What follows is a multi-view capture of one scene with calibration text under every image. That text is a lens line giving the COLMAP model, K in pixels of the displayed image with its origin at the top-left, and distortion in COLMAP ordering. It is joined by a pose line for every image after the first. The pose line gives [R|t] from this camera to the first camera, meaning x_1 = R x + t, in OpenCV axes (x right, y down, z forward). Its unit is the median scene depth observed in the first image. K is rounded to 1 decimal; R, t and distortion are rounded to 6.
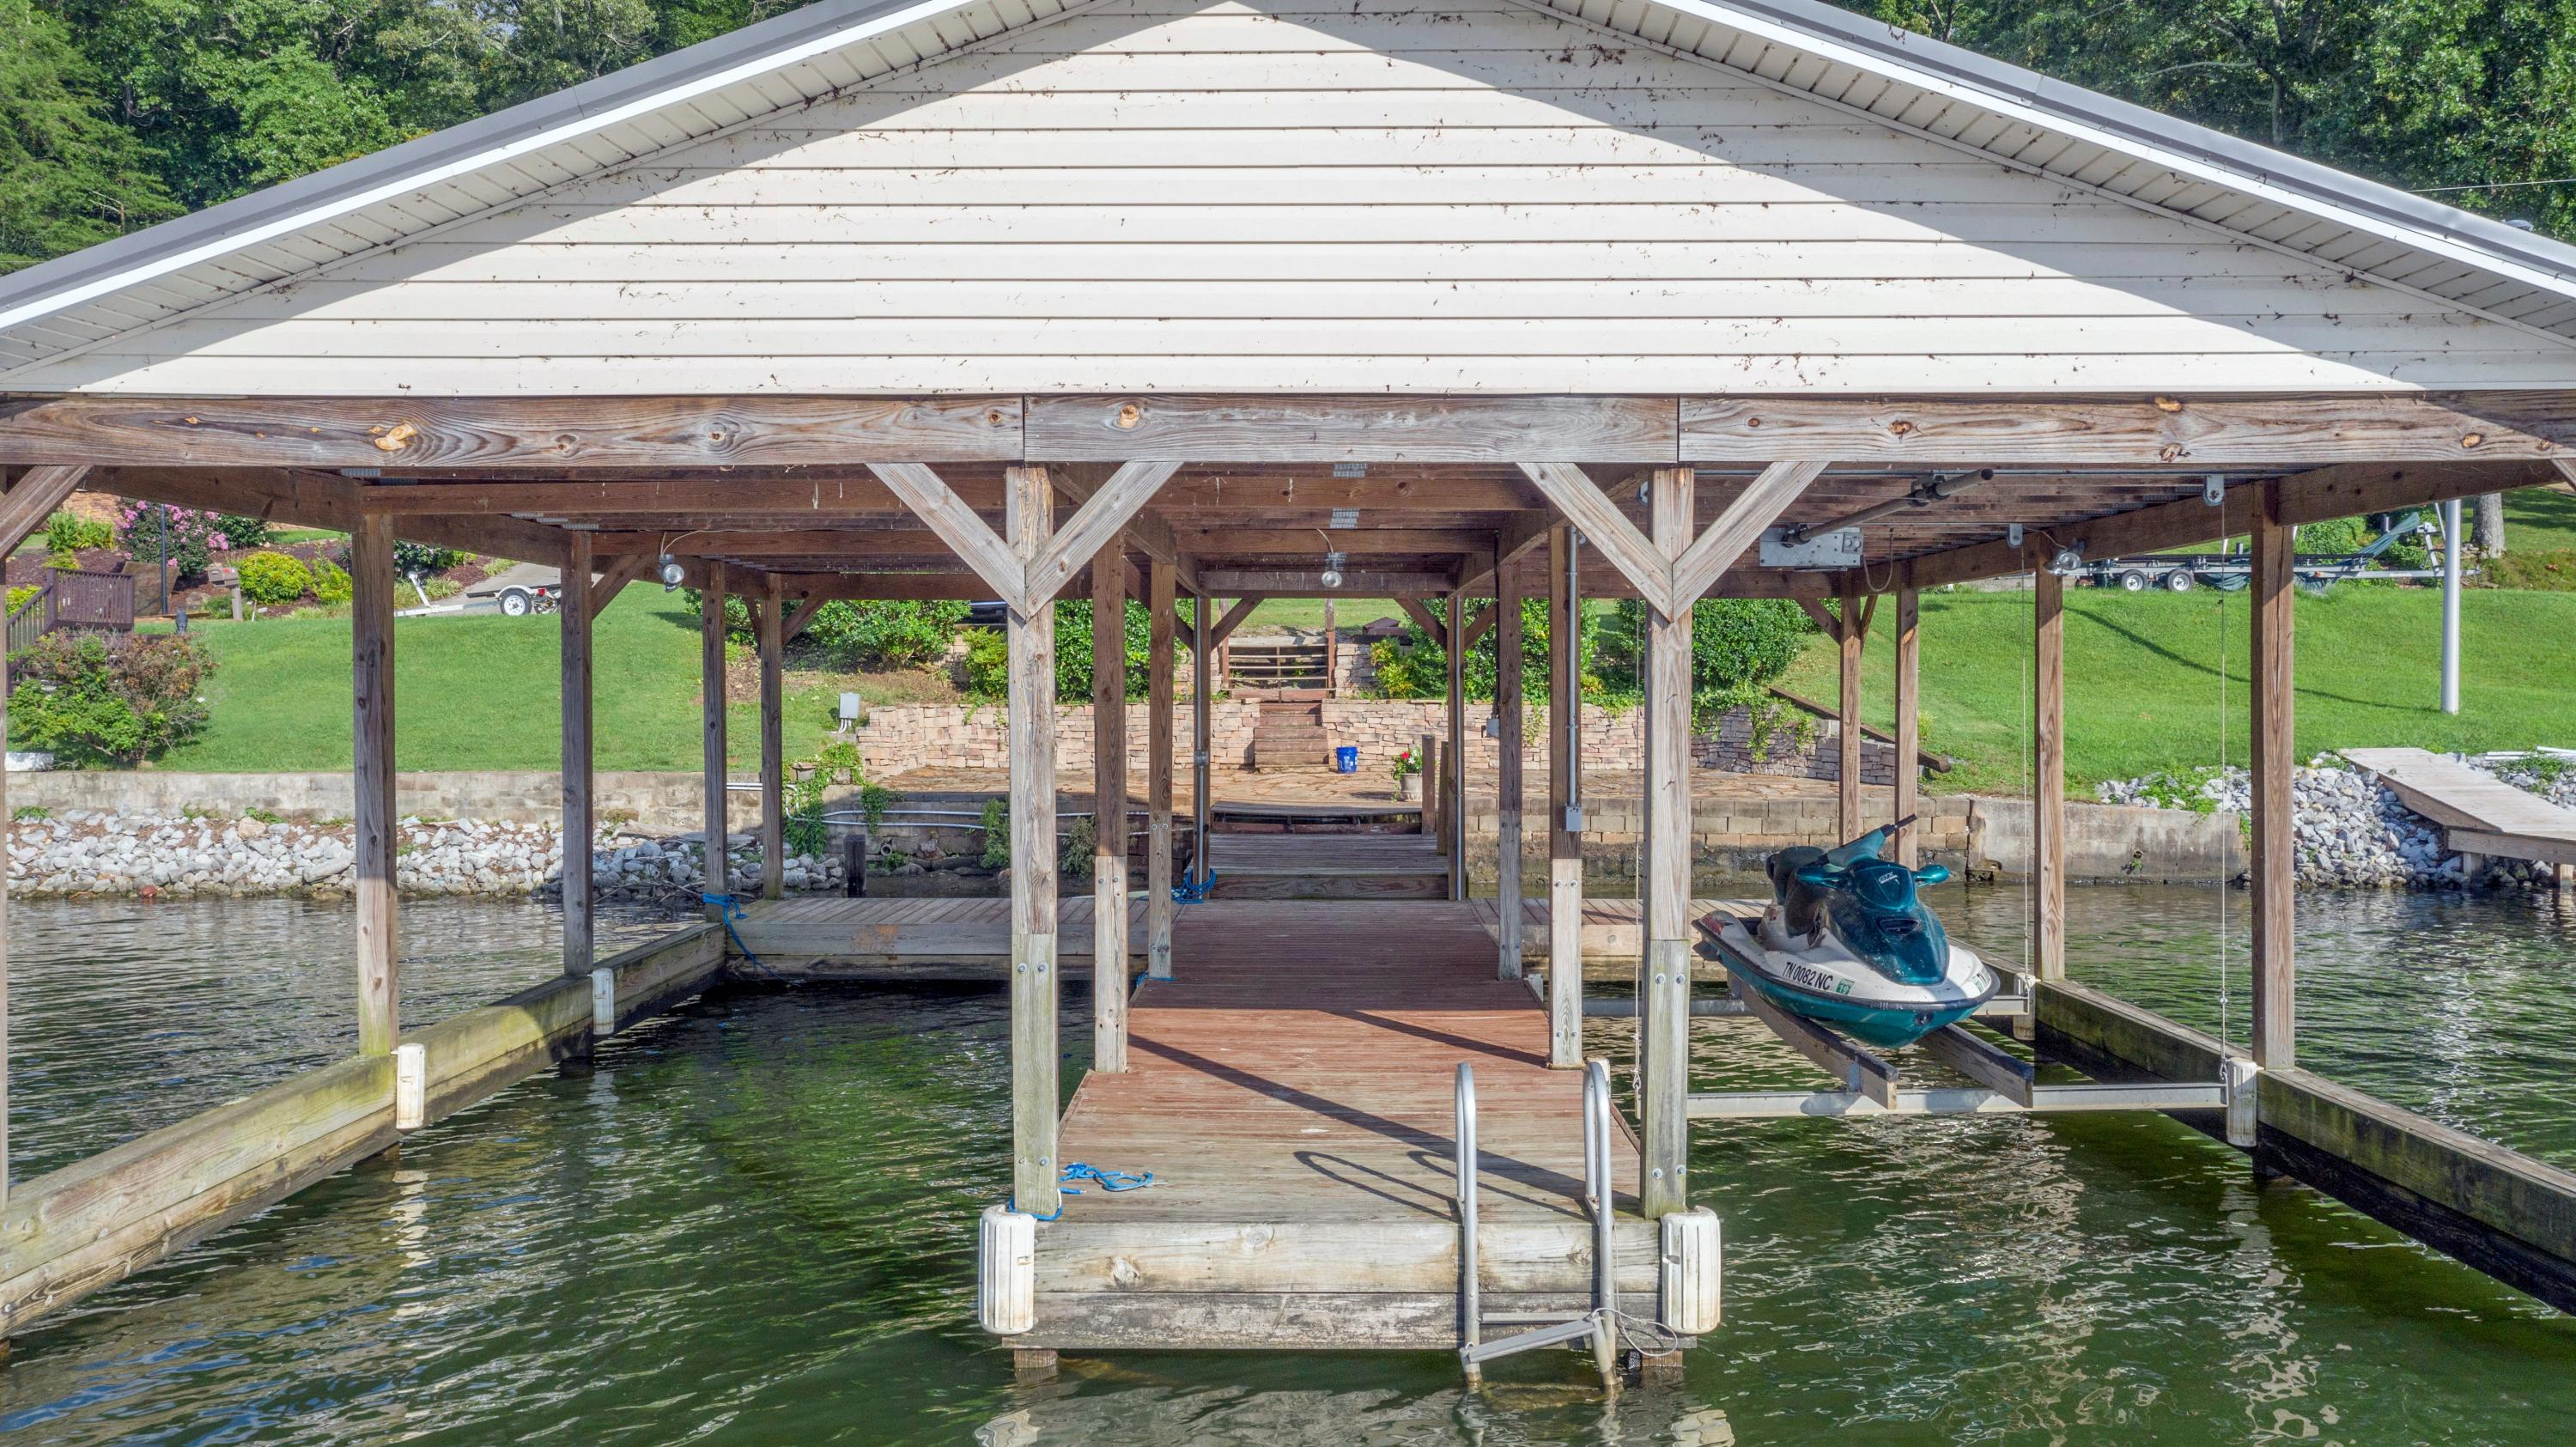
lens RADIAL K [[2043.9, 0, 1276.2], [0, 2043.9, 717.7], [0, 0, 1]] dist [-0.000493, 0.011614]
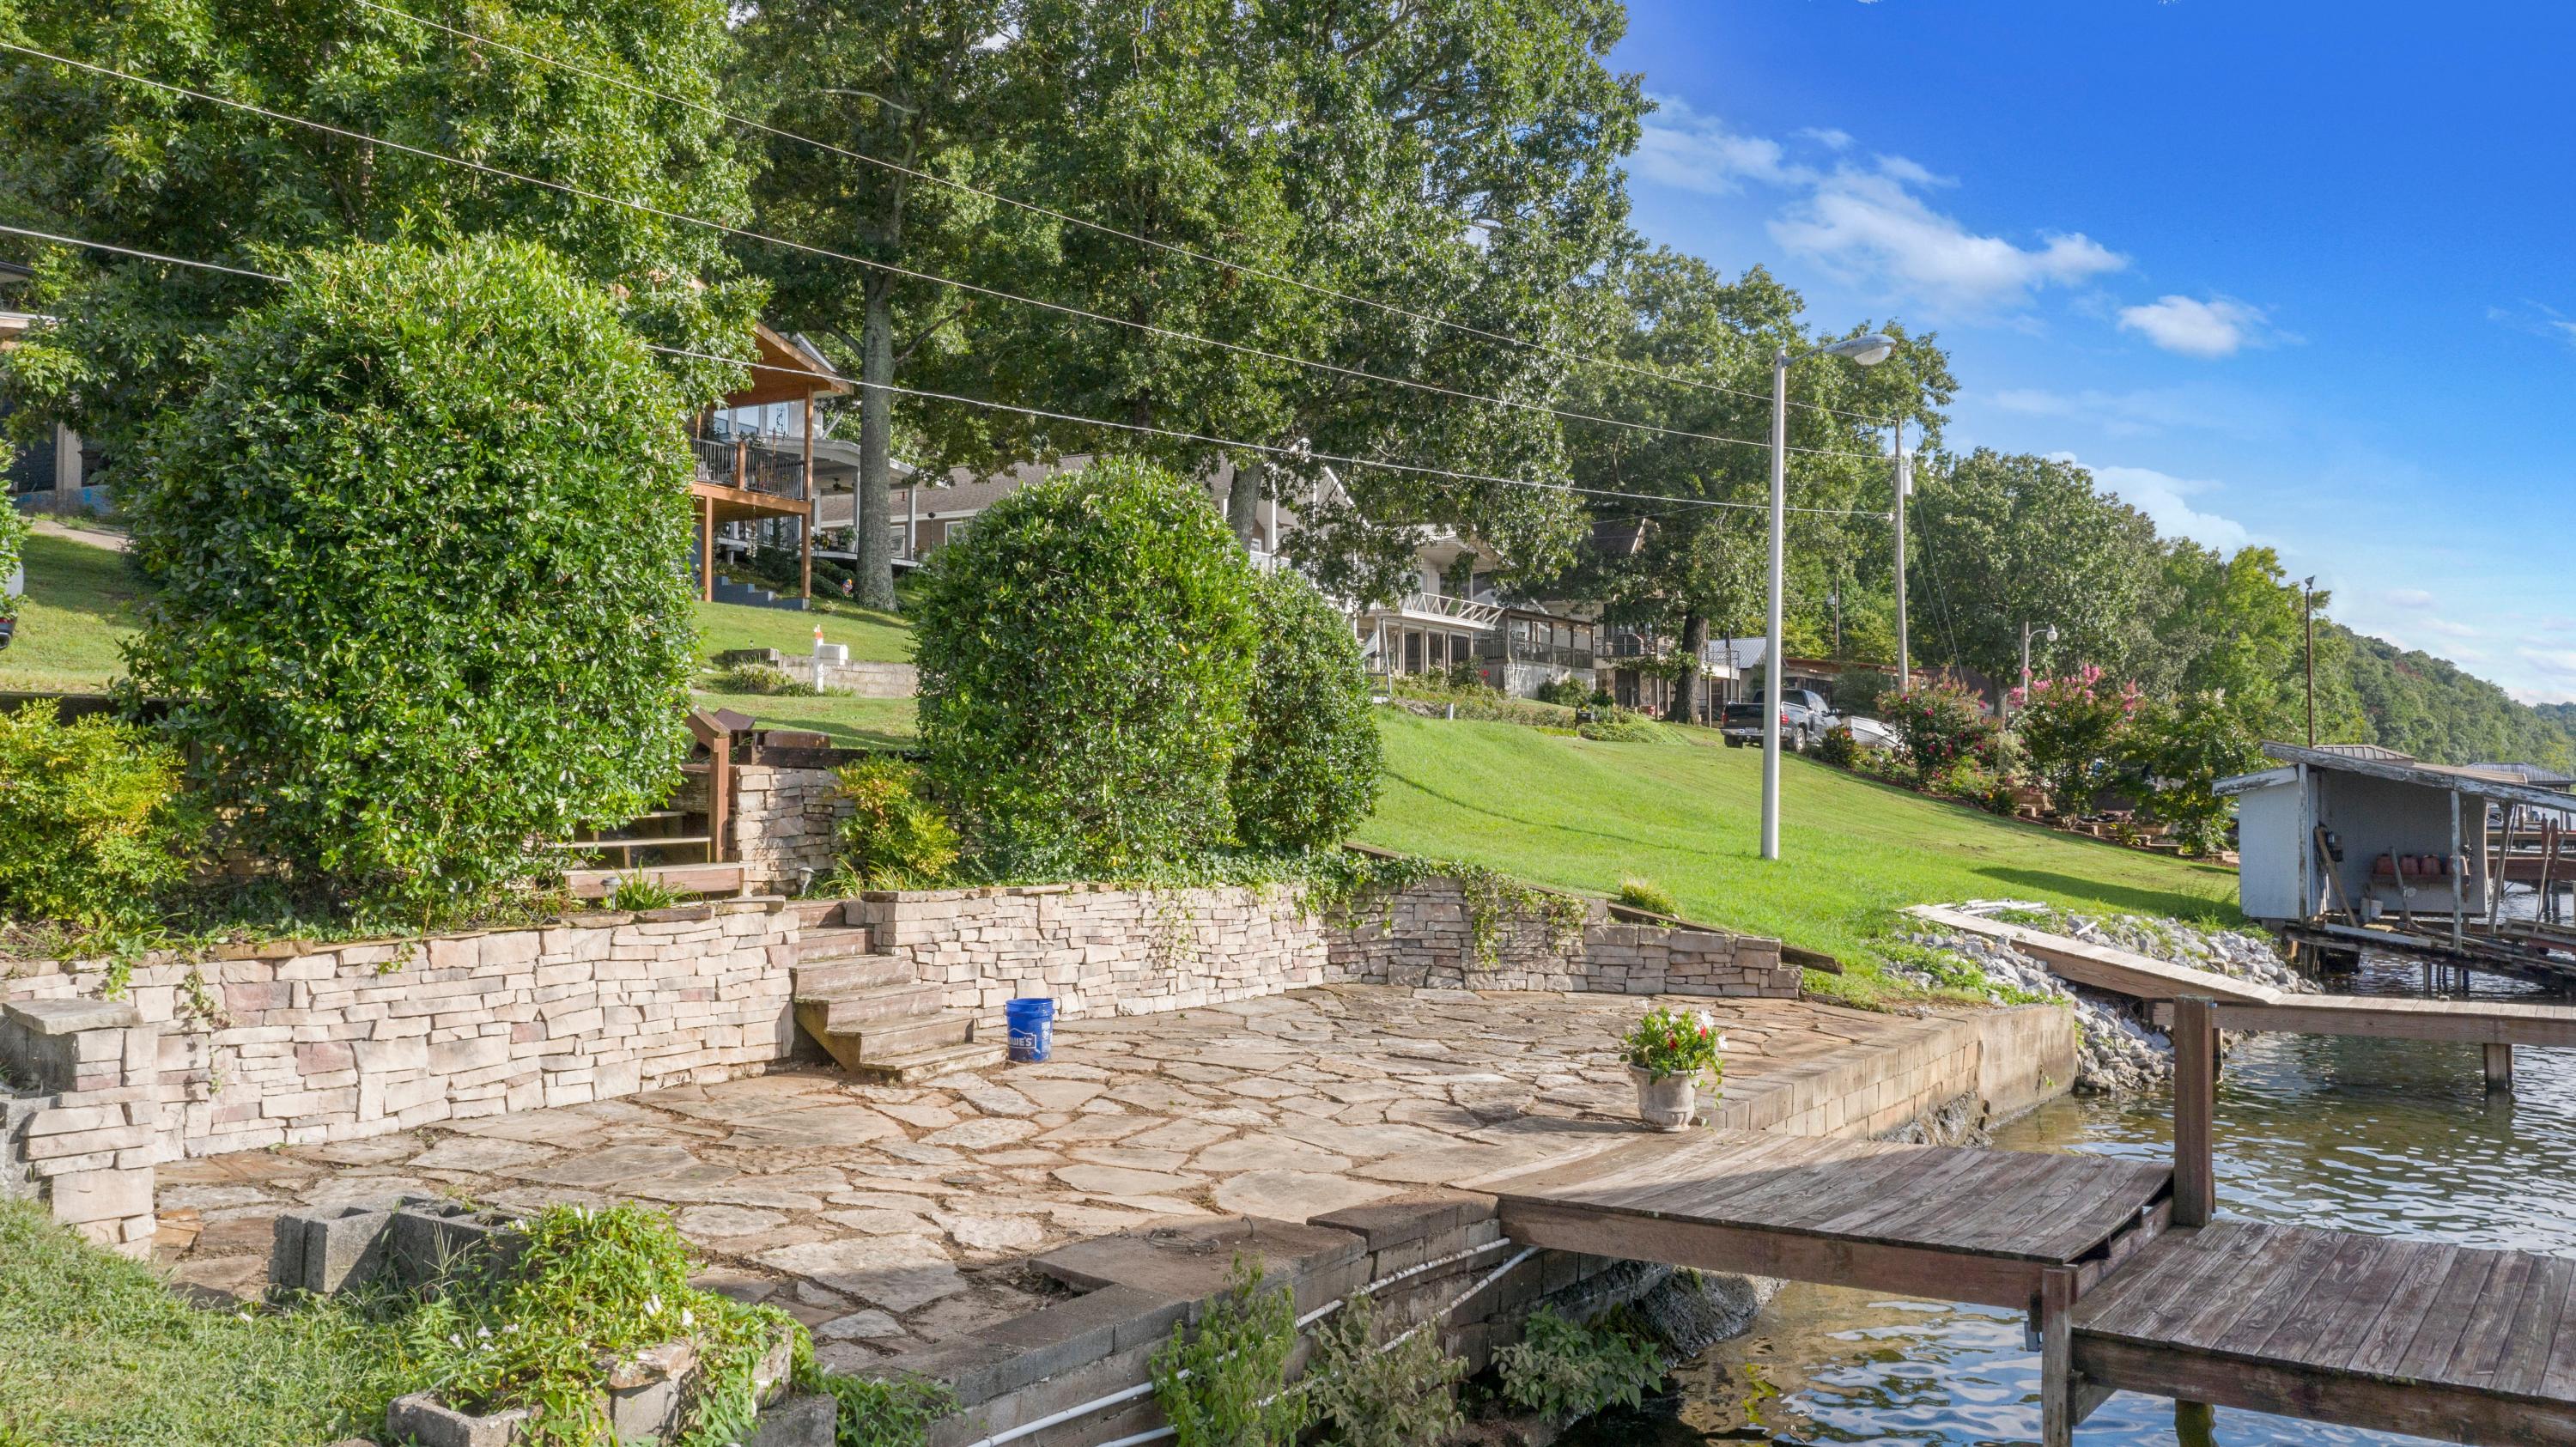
lens RADIAL K [[2045.5, 0, 1289.9], [0, 2045.5, 722.6], [0, 0, 1]] dist [0.003678, 0.002821]
pose [[0.535360, 0.030026, 0.844090, -0.380329], [0.011917, 0.999000, -0.043095, -0.032112], [-0.844540, 0.033131, 0.534467, 0.849712]]
